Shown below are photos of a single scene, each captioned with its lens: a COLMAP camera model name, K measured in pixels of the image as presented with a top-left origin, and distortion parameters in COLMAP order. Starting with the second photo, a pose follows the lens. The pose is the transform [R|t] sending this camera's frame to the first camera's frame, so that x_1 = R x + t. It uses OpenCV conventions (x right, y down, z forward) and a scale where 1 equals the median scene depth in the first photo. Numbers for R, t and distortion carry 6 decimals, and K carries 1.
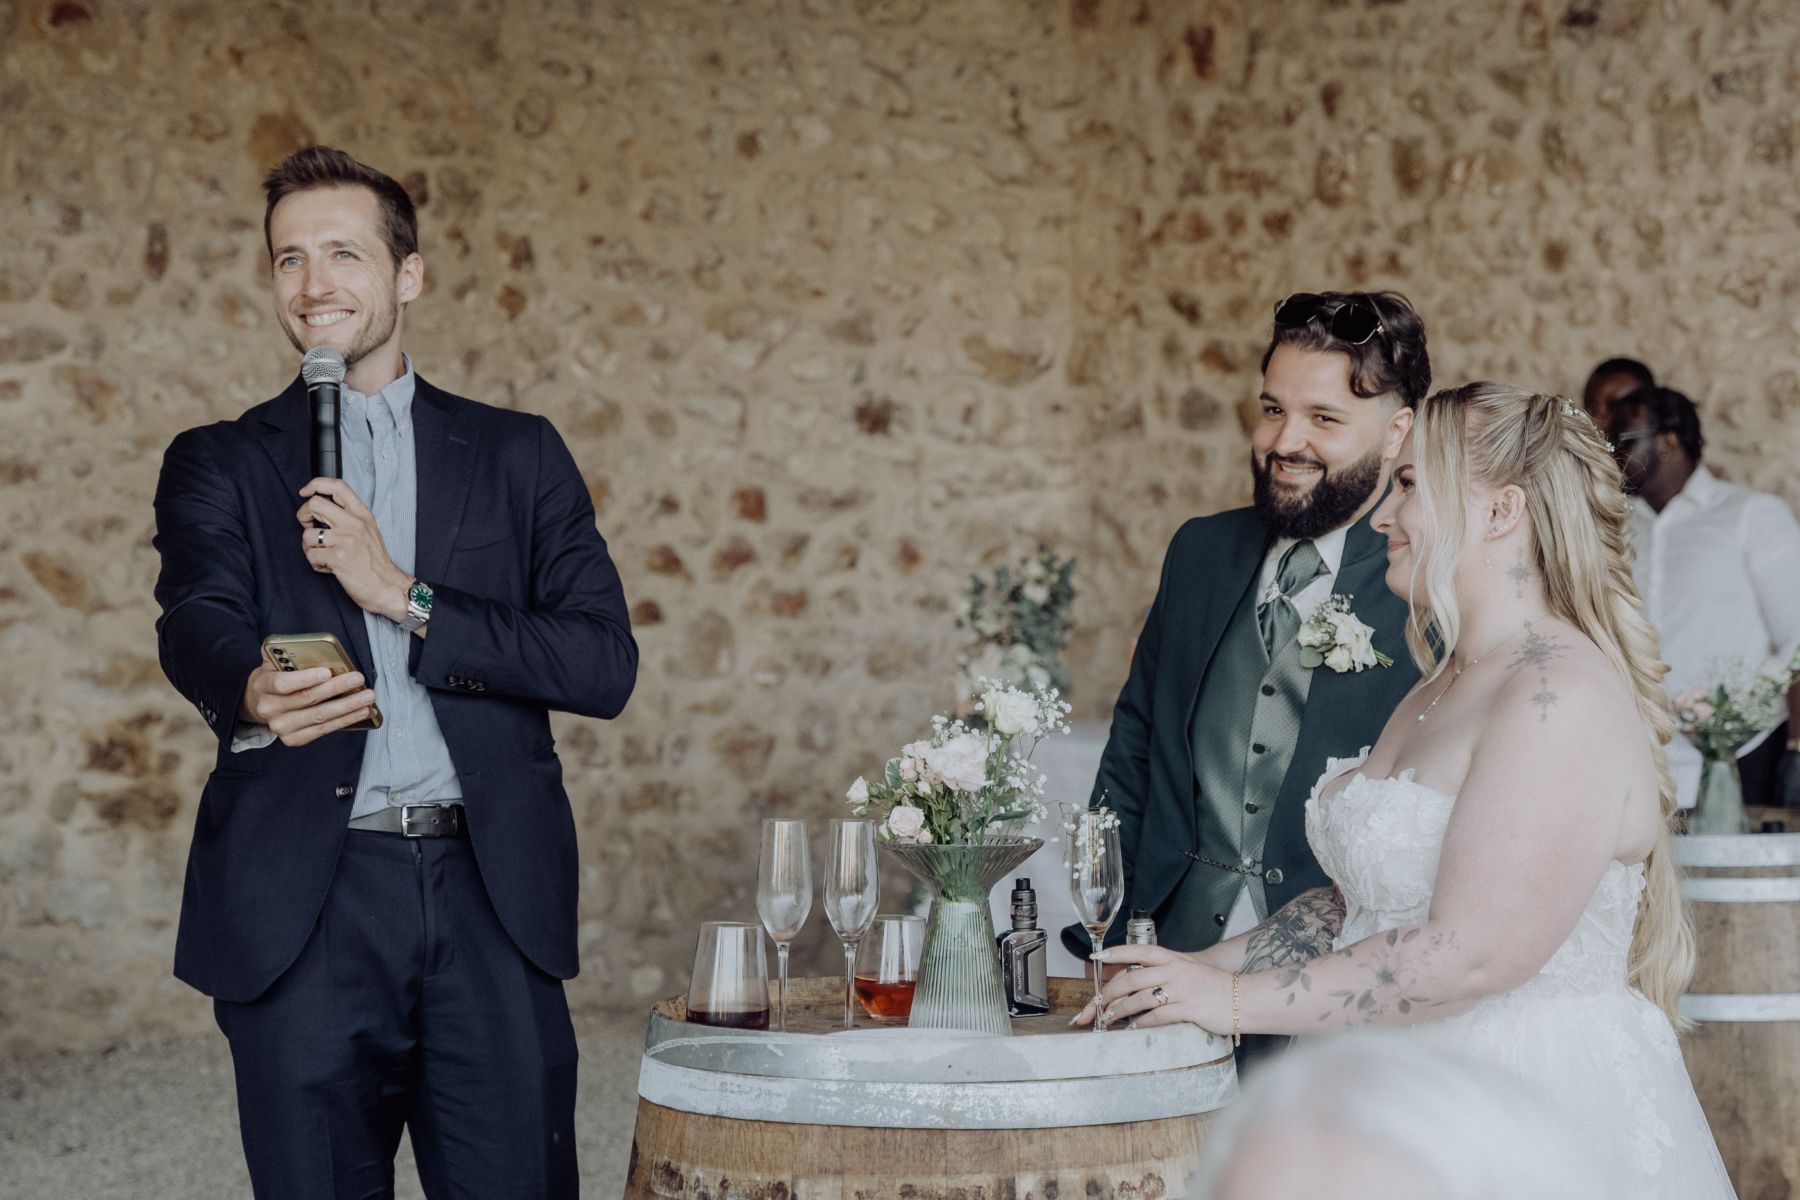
lens RADIAL K [[2989.6, 0, 901.7], [0, 2989.6, 603.1], [0, 0, 1]] dist [0.012549, 0.000000]
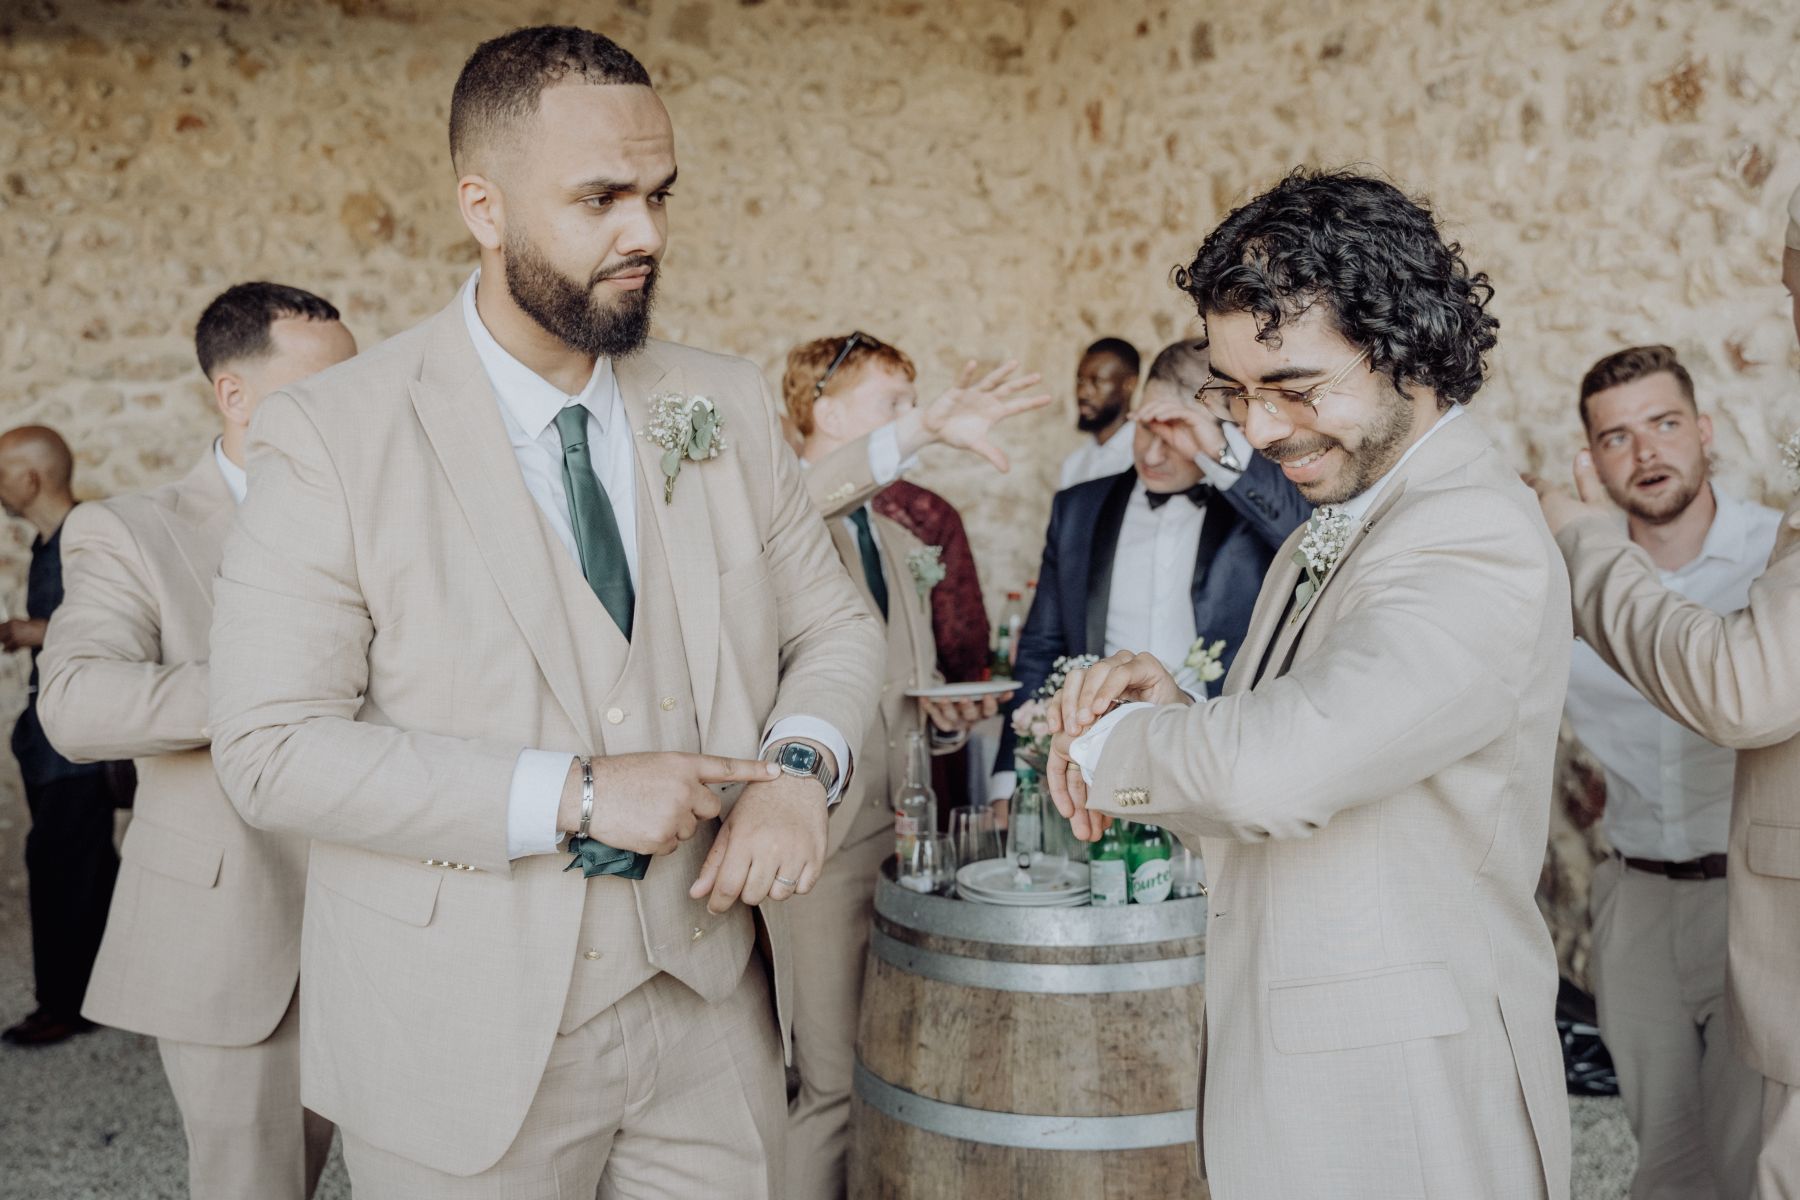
lens RADIAL K [[1650.1, 0, 898.3], [0, 1650.1, 602.0], [0, 0, 1]] dist [-0.054731, 0.000000]
pose [[0.979361, 0.005001, -0.202056, 0.170013], [0.004195, 0.998976, 0.045055, -0.010002], [0.202074, -0.044973, 0.978337, 0.298472]]
